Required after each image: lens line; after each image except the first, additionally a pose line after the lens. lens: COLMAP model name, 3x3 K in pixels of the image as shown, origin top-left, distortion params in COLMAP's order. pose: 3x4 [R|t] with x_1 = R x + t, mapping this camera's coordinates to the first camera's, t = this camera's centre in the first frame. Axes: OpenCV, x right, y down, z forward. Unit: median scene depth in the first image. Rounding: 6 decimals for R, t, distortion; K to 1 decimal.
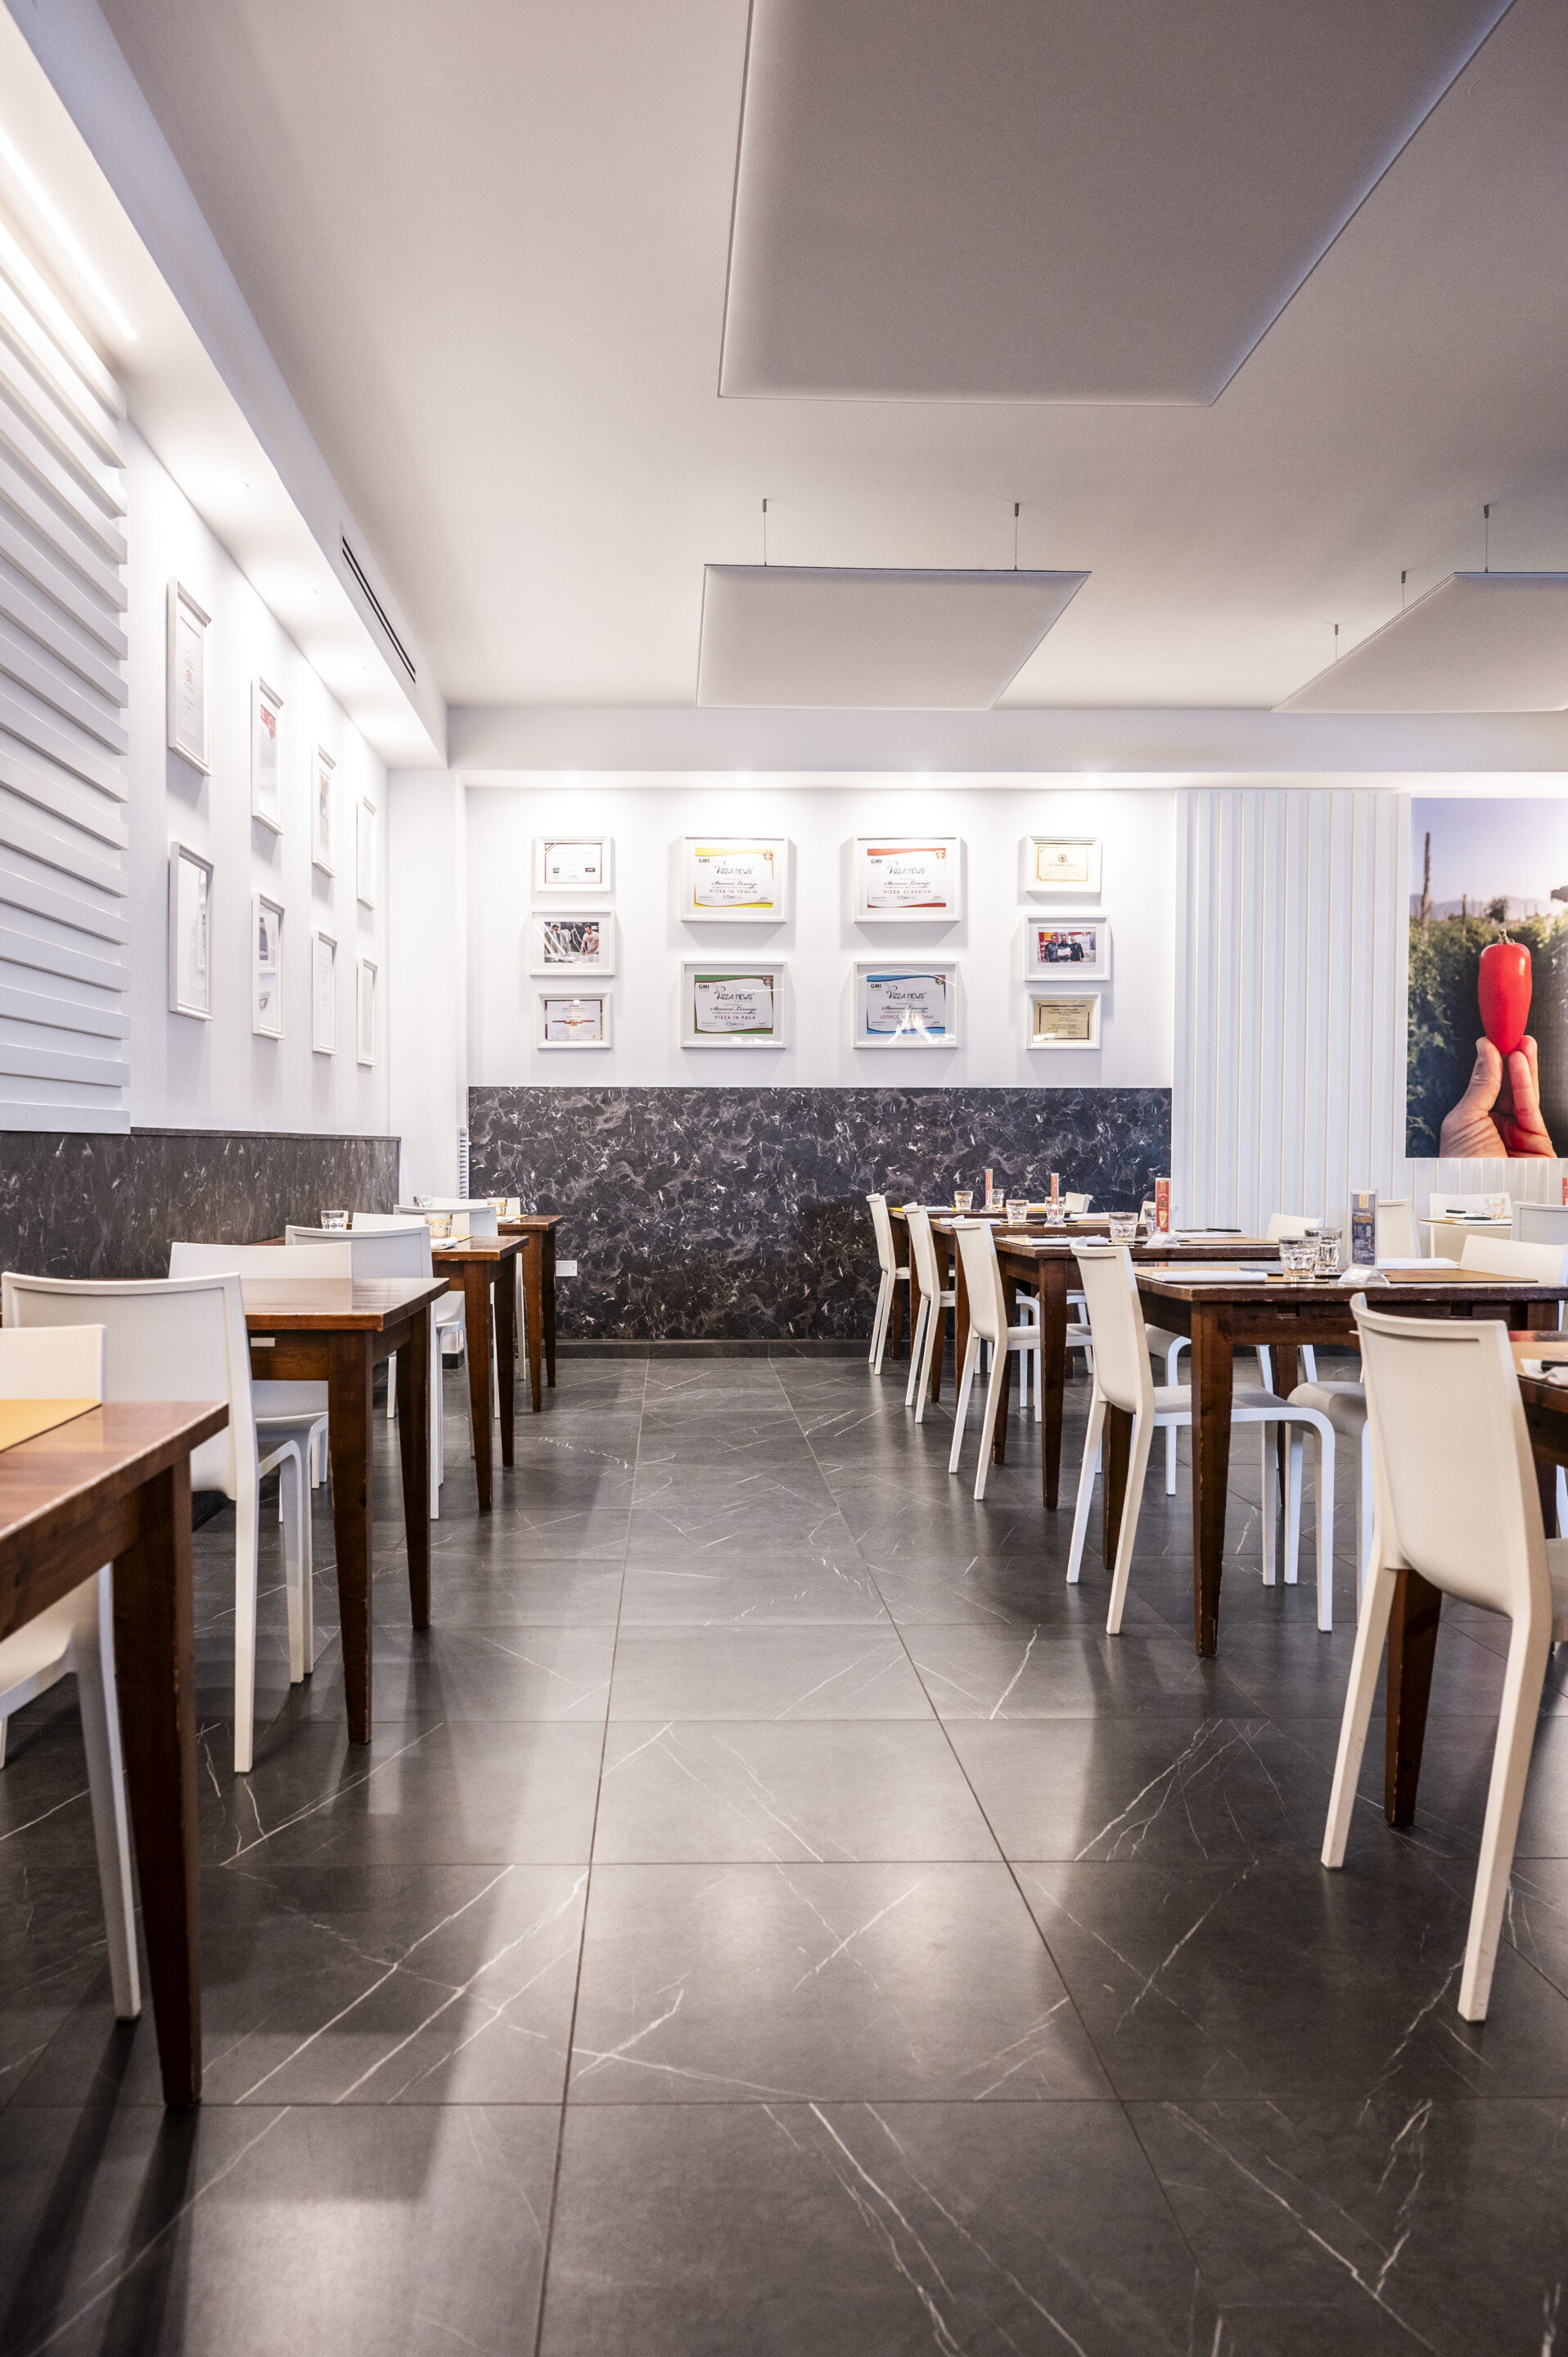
lens RADIAL K [[1643.0, 0, 689.2], [0, 1643.0, 1201.0], [0, 0, 1]] dist [-0.001308, -0.002870]
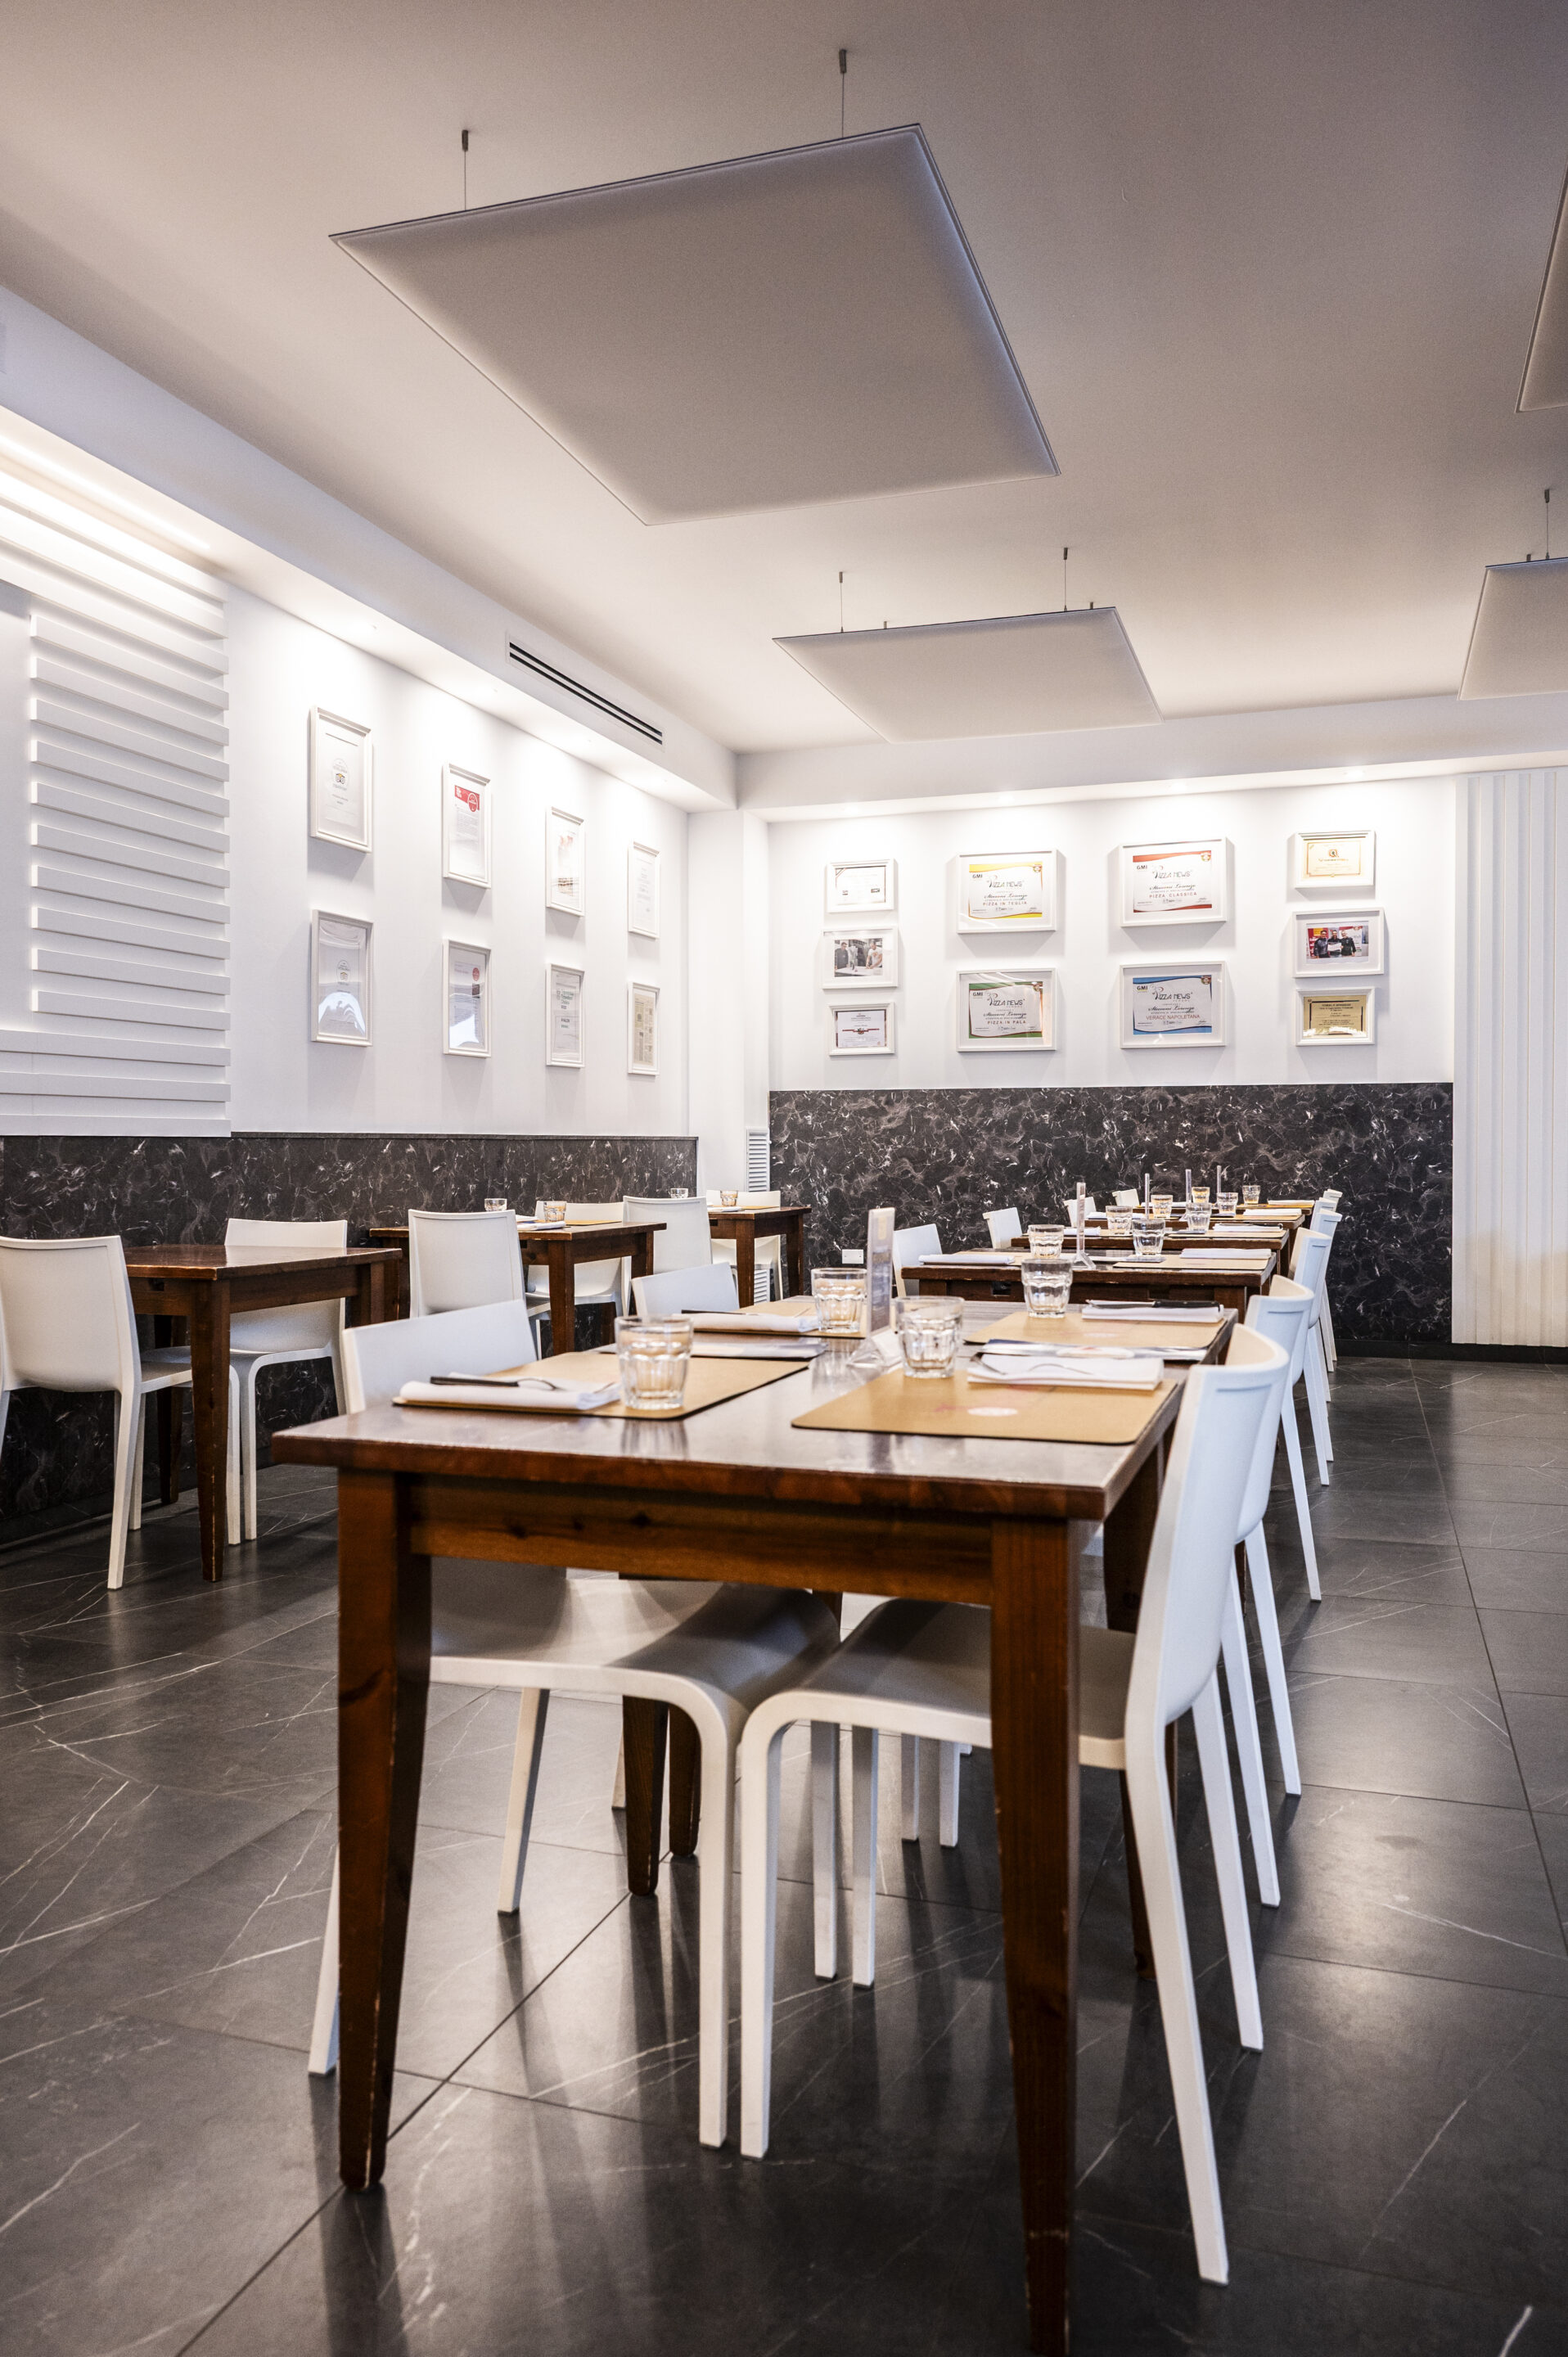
lens RADIAL K [[1660.1, 0, 784.0], [0, 1660.1, 1178.5], [0, 0, 1]] dist [-0.004885, 0.000128]
pose [[0.940719, 0.004053, -0.339162, 0.256358], [-0.008233, 0.999907, -0.010889, 0.001709], [0.339086, 0.013036, 0.940665, -0.052940]]
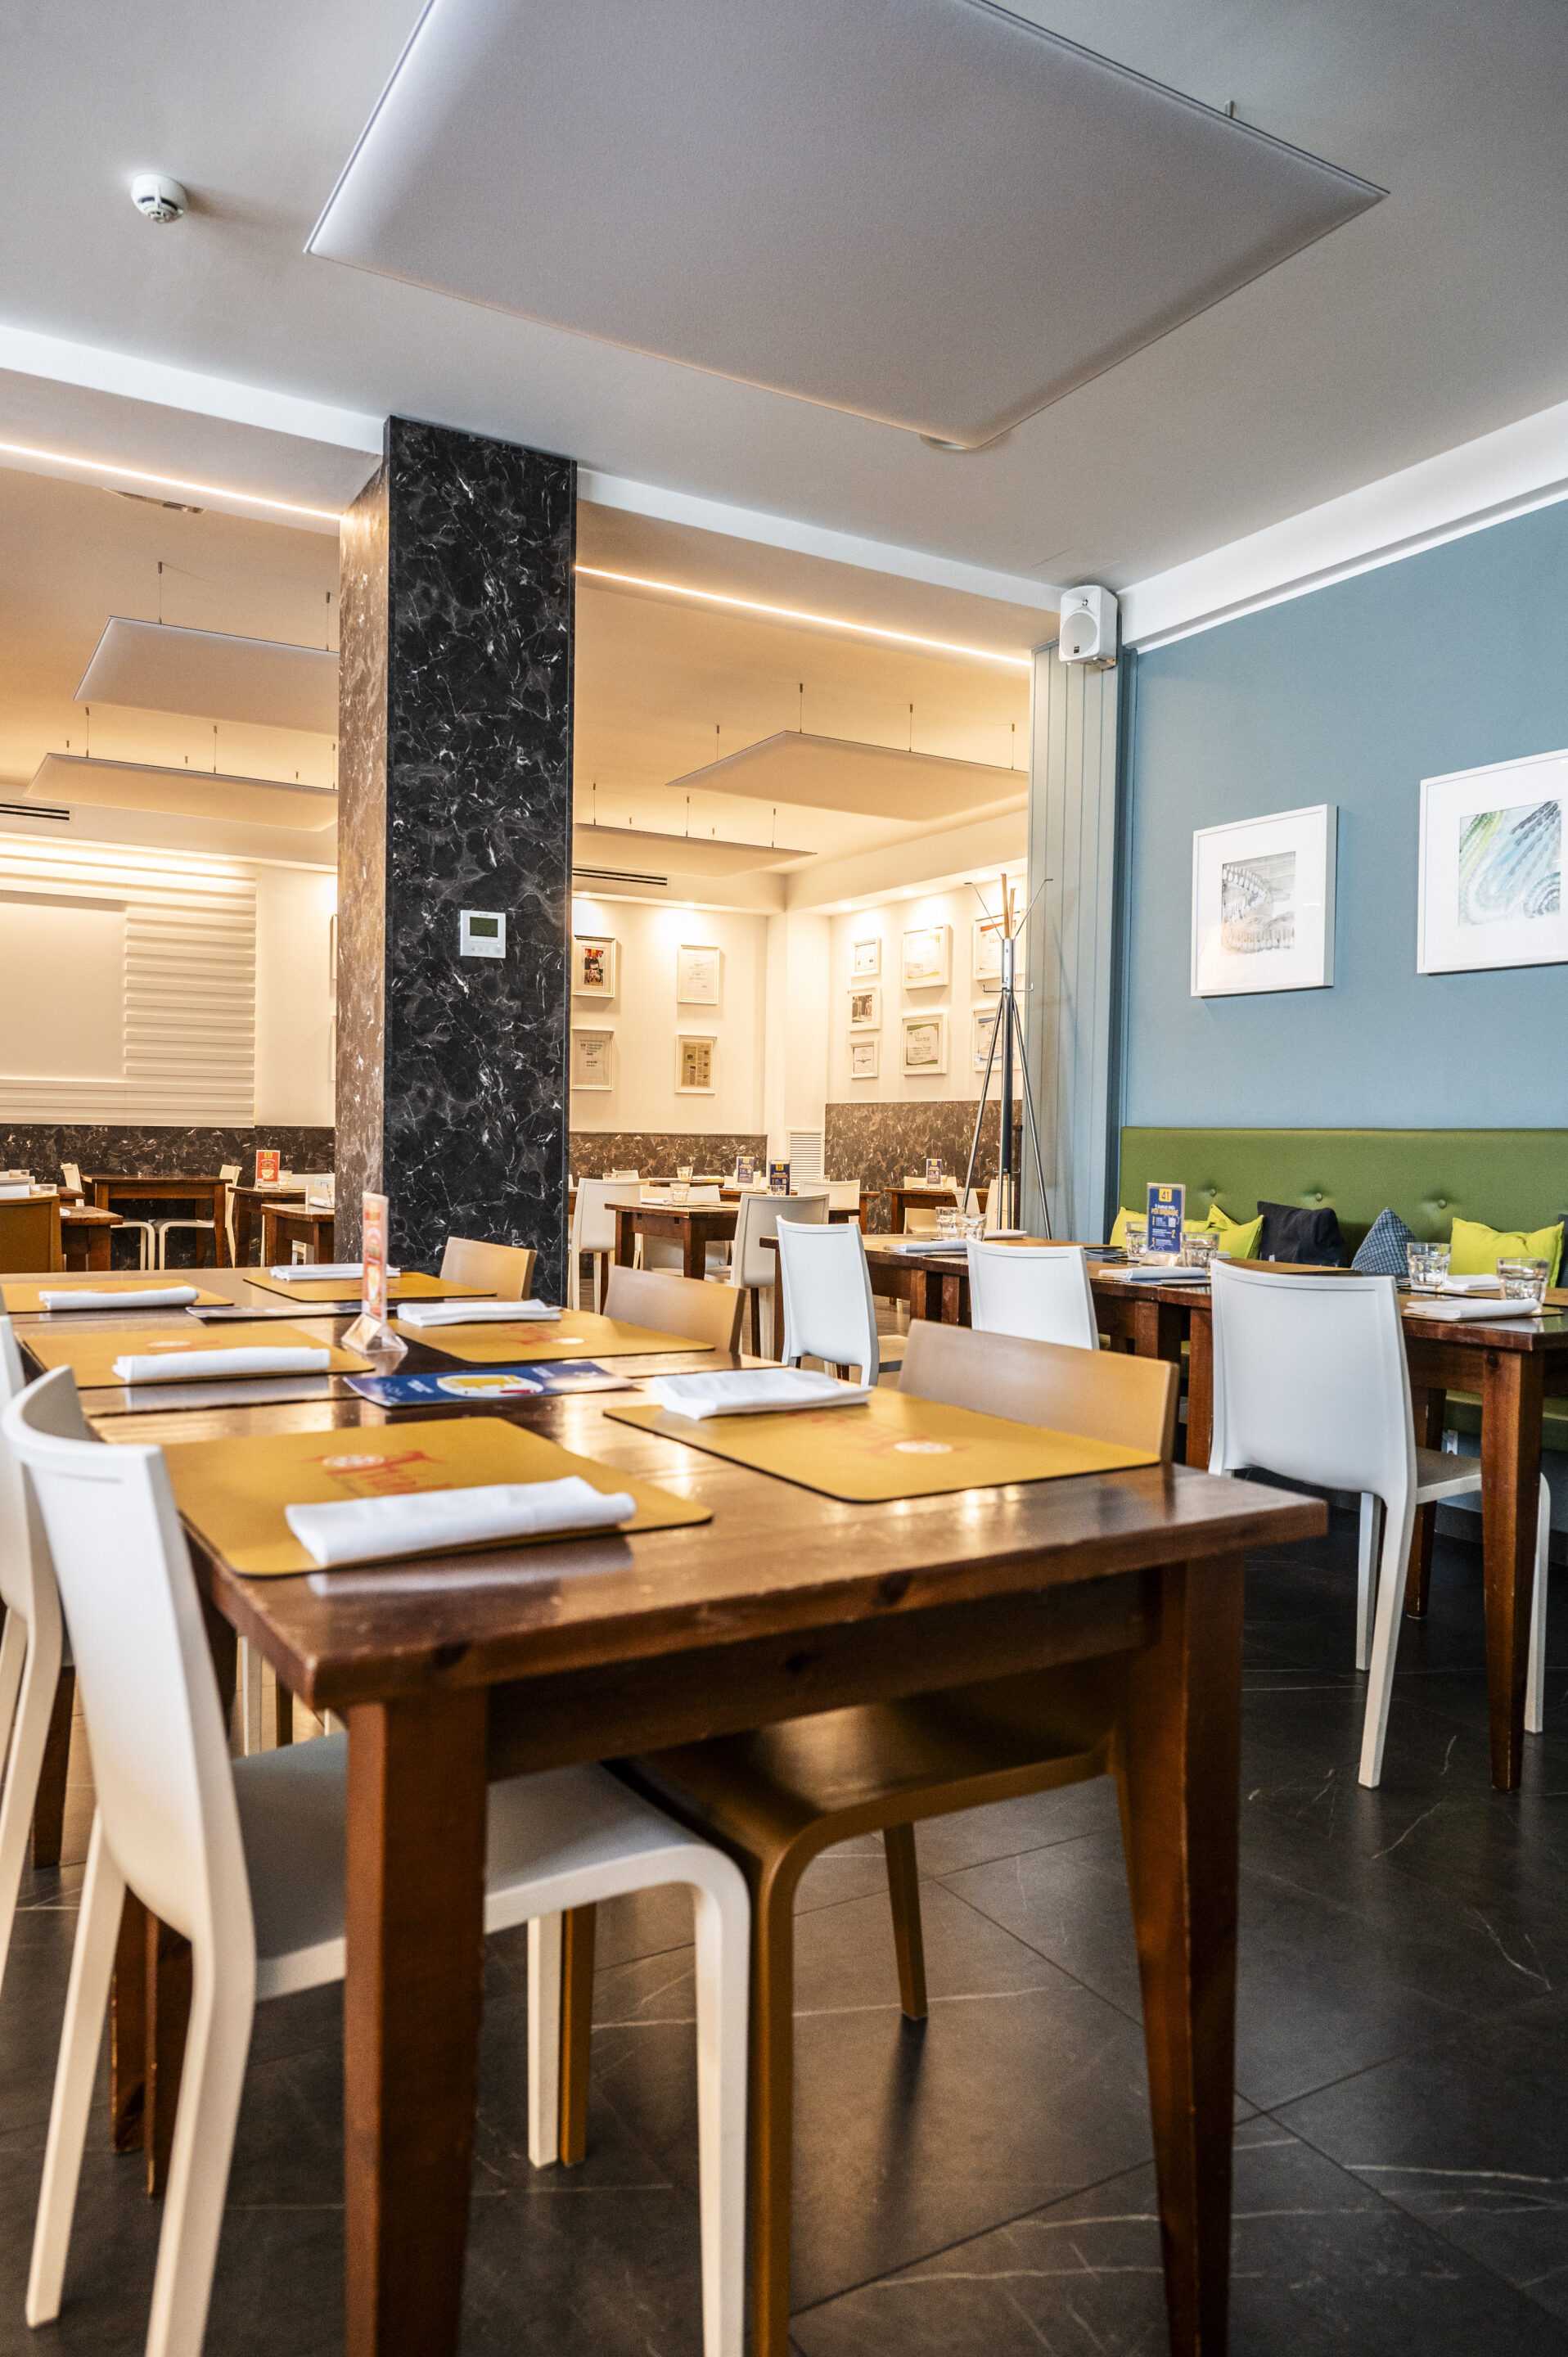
lens RADIAL K [[1567.0, 0, 792.8], [0, 1567.0, 1128.7], [0, 0, 1]] dist [0.000006, 0.000126]
pose [[0.493121, 0.002688, -0.869957, 1.169762], [-0.044708, 0.998752, -0.022256, -0.009889], [0.868811, 0.049869, 0.492626, 0.227712]]
